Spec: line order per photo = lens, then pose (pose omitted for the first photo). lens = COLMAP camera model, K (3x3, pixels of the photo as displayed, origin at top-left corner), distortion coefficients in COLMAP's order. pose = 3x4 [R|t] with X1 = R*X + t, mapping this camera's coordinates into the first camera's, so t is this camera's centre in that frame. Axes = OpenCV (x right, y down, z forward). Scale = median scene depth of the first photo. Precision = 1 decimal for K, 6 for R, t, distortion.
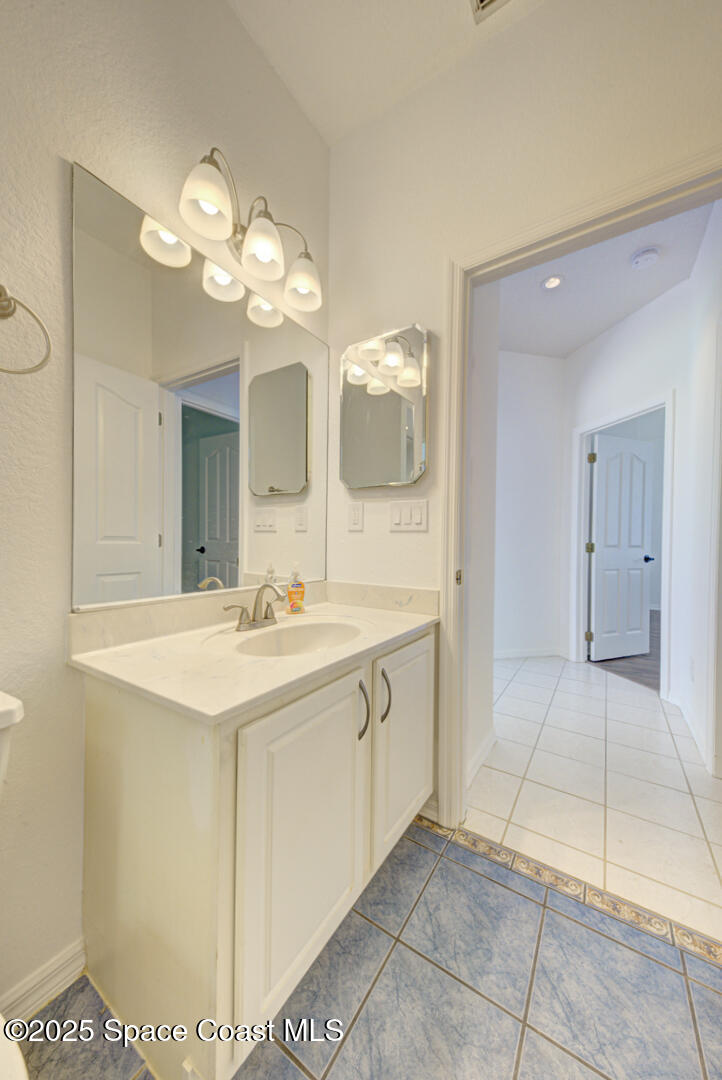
lens RADIAL K [[375.7, 0, 367.9], [0, 375.7, 540.4], [0, 0, 1]] dist [0.021648, -0.000307]
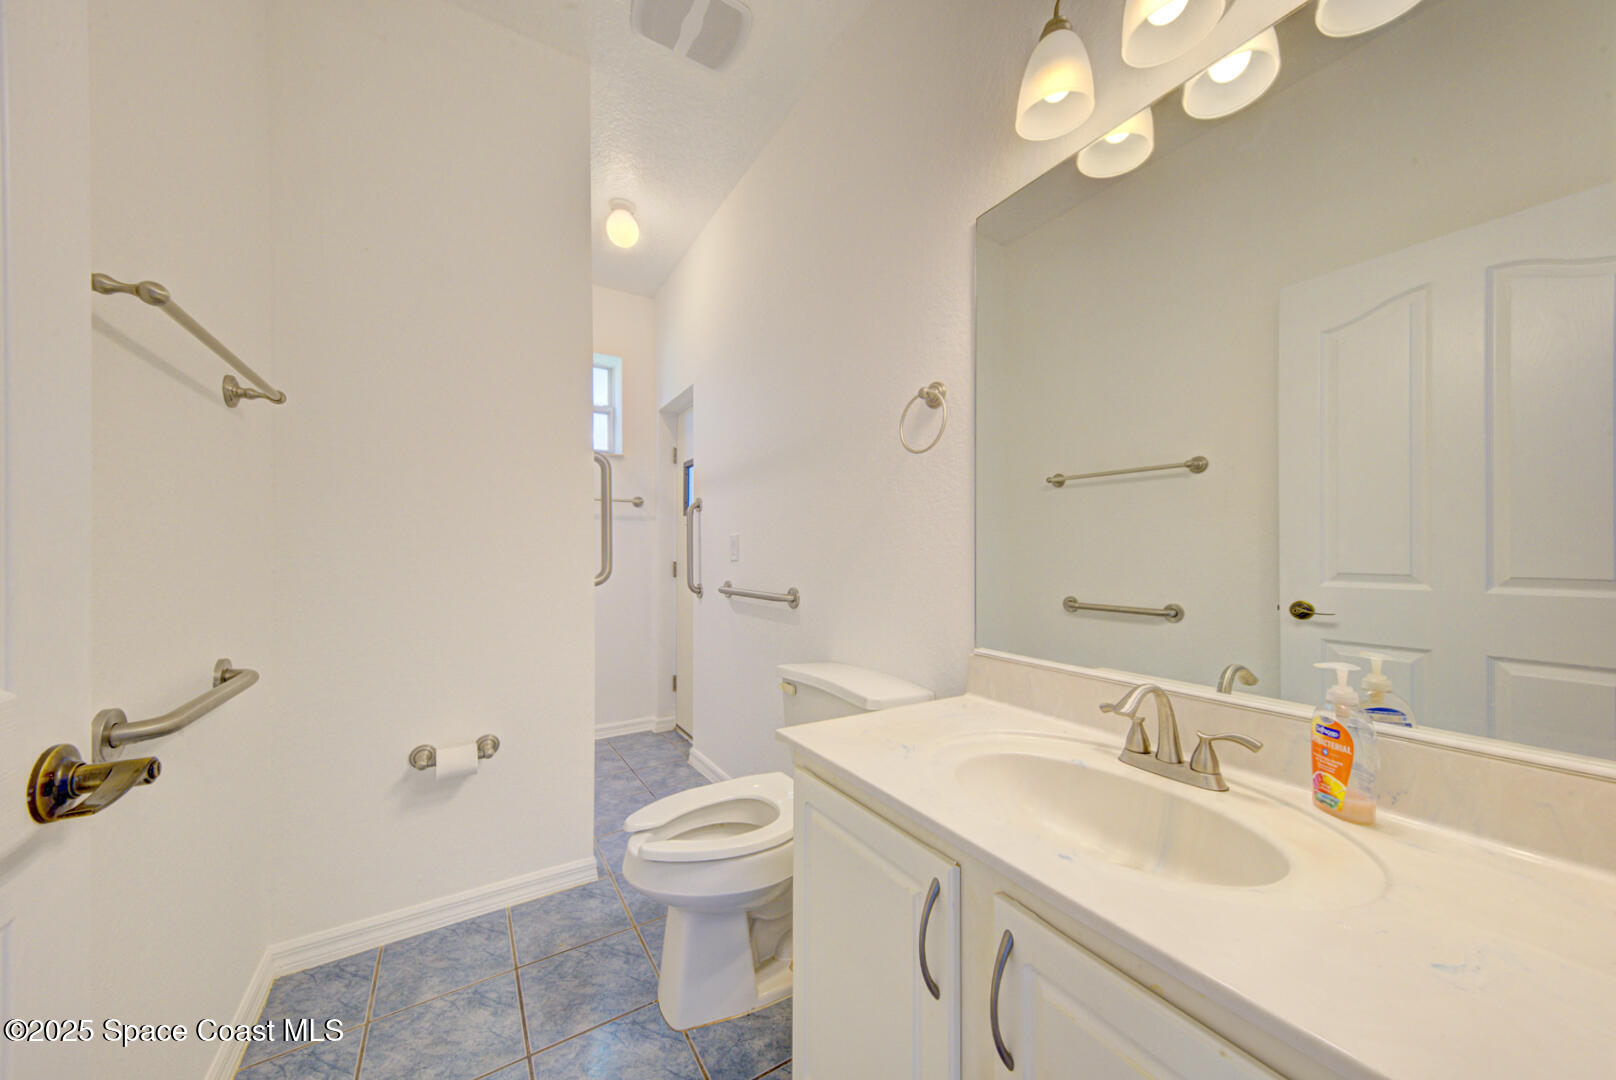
lens RADIAL K [[562.2, 0, 815.7], [0, 562.2, 553.3], [0, 0, 1]] dist [0.021648, -0.000307]
pose [[-0.410858, -0.002908, -0.911695, 0.618878], [0.002399, 0.999988, -0.004271, -0.058502], [0.911696, -0.003941, -0.410846, 0.951545]]
